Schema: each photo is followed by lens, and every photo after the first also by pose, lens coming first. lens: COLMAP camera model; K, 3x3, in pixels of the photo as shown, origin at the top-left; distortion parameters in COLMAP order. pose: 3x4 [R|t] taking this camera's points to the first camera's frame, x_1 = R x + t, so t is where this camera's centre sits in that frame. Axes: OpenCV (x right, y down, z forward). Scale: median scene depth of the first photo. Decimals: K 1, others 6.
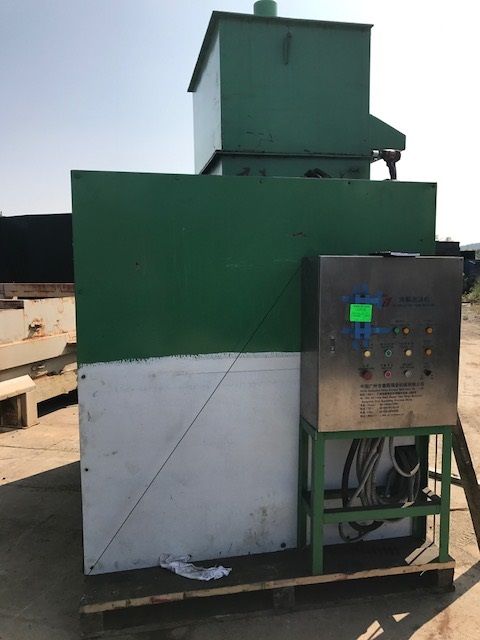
lens RADIAL K [[529.4, 0, 240.1], [0, 529.4, 319.9], [0, 0, 1]] dist [0.051774, -0.069790]
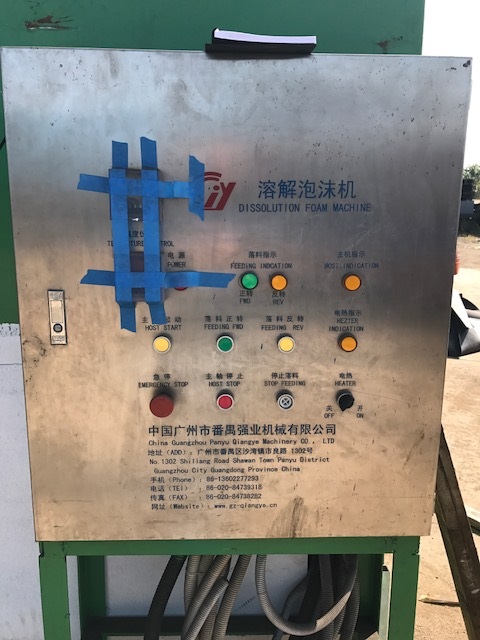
lens RADIAL K [[529.4, 0, 239.9], [0, 529.4, 320.0], [0, 0, 1]] dist [0.051774, -0.069790]
pose [[0.987327, 0.037765, -0.154140, 0.338212], [-0.020024, 0.993156, 0.115066, 0.005444], [0.157431, -0.110522, 0.981326, 0.649278]]
